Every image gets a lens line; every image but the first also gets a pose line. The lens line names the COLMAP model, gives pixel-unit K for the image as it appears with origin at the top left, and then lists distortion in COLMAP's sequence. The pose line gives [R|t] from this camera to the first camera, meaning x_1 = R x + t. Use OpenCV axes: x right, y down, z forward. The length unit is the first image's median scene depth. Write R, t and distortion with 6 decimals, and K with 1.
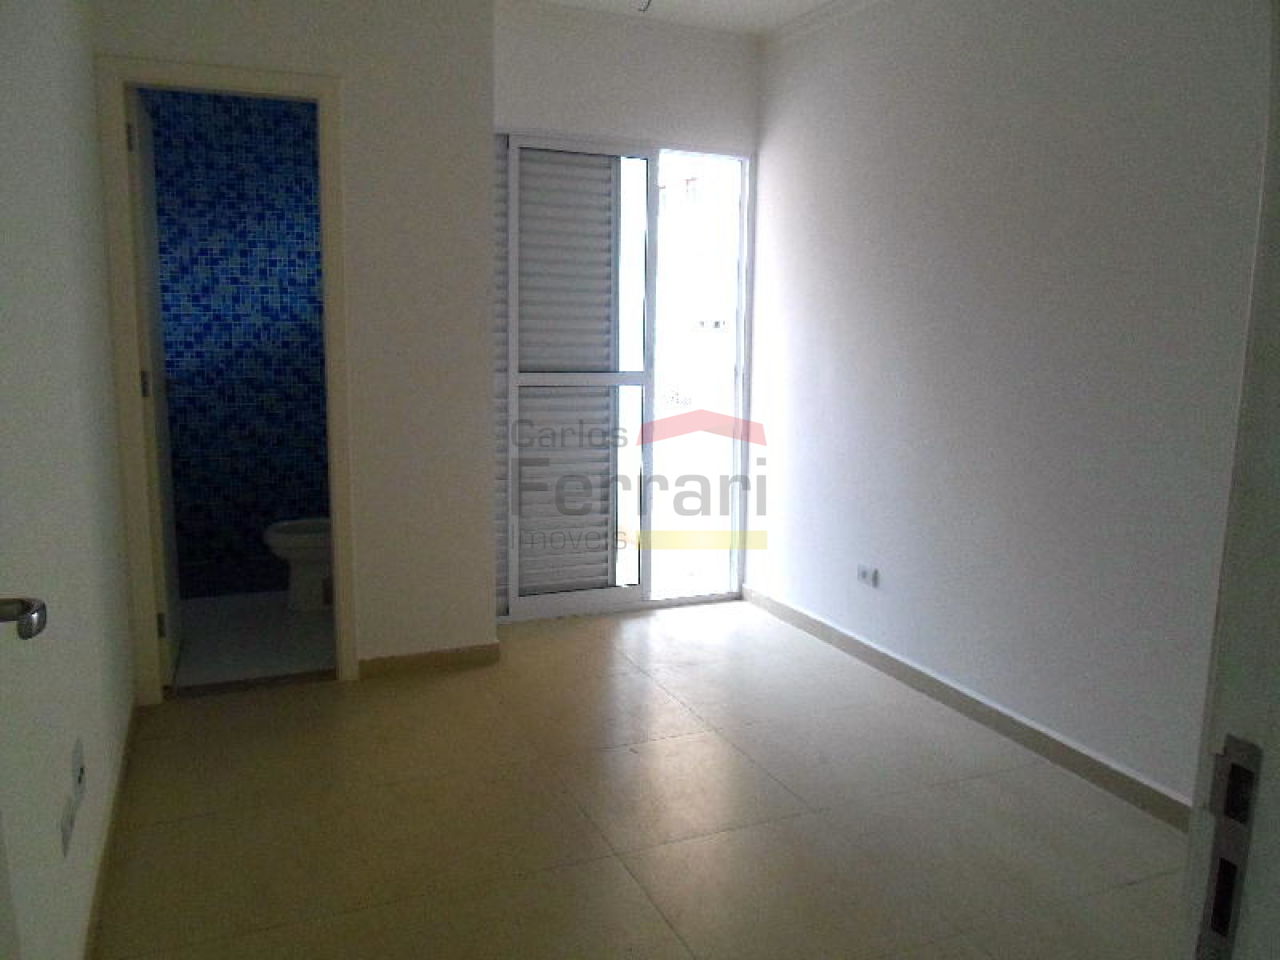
lens RADIAL K [[1006.7, 0, 634.7], [0, 1006.7, 468.2], [0, 0, 1]] dist [-0.008991, -0.017346]
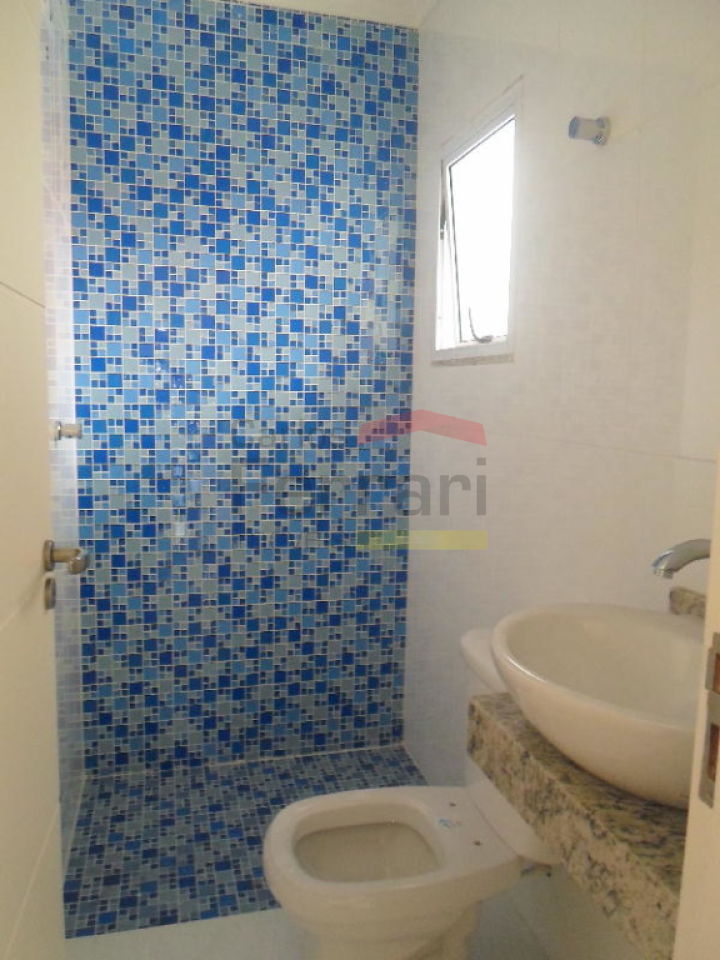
lens RADIAL K [[755.0, 0, 361.7], [0, 755.0, 484.9], [0, 0, 1]] dist [-0.008991, -0.017346]
pose [[0.987655, 0.036443, -0.152348, -0.231644], [-0.038636, 0.999188, -0.011462, -0.085738], [0.151807, 0.017207, 0.988260, 0.561103]]
